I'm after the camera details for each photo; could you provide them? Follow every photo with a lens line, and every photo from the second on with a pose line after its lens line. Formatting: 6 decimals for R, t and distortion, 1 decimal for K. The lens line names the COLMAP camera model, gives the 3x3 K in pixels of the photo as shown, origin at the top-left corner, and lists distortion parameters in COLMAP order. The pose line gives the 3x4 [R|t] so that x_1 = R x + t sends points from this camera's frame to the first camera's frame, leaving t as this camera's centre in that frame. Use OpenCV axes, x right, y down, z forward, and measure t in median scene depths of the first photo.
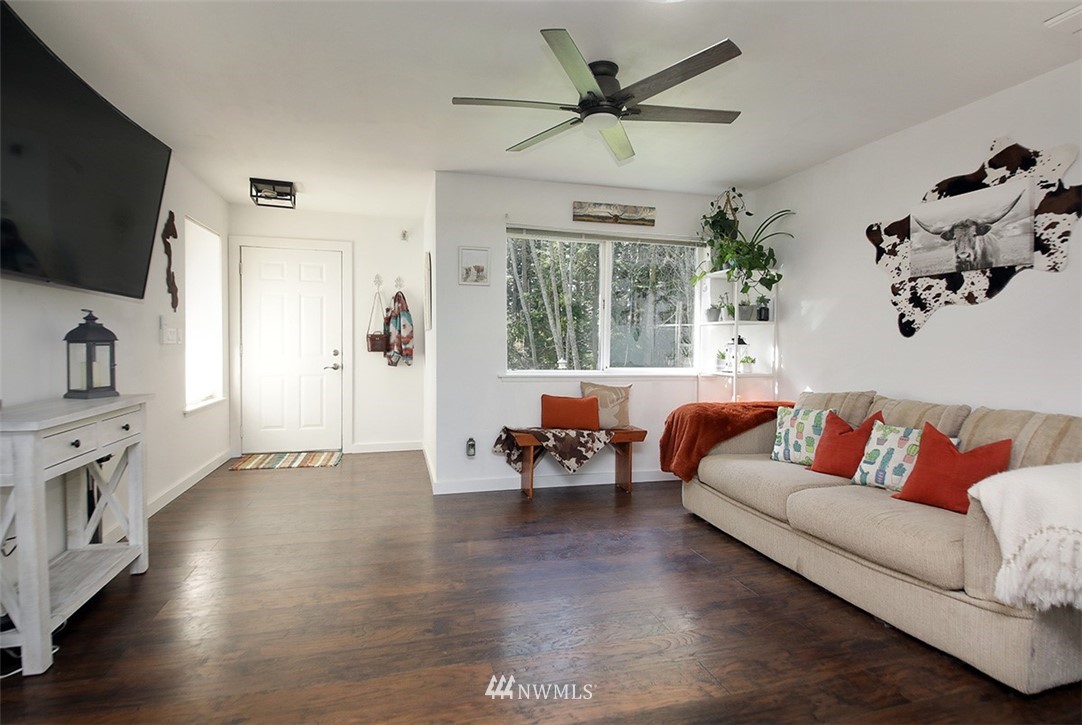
lens RADIAL K [[552.7, 0, 540.2], [0, 552.7, 359.3], [0, 0, 1]] dist [-0.007081, -0.002496]
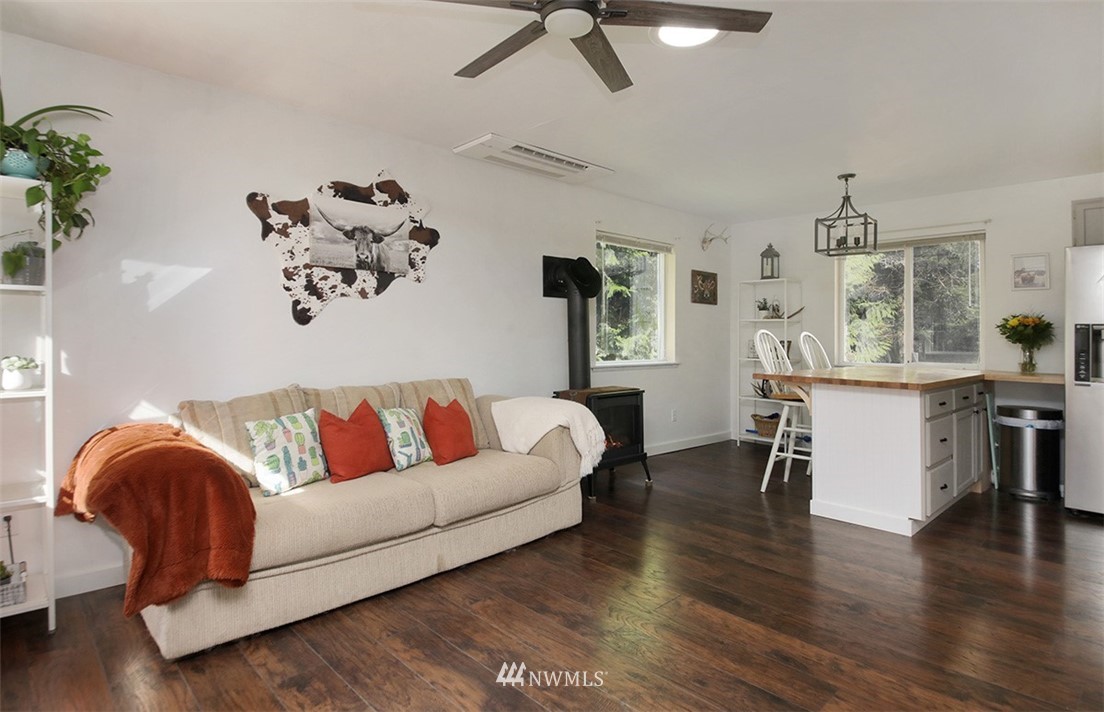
lens RADIAL K [[585.2, 0, 524.9], [0, 585.2, 327.3], [0, 0, 1]] dist [0.004977, -0.001449]
pose [[-0.466419, 0.001723, 0.884562, -0.458178], [0.017957, 0.999810, 0.007521, -0.039686], [-0.884382, 0.019392, -0.466361, 1.216146]]
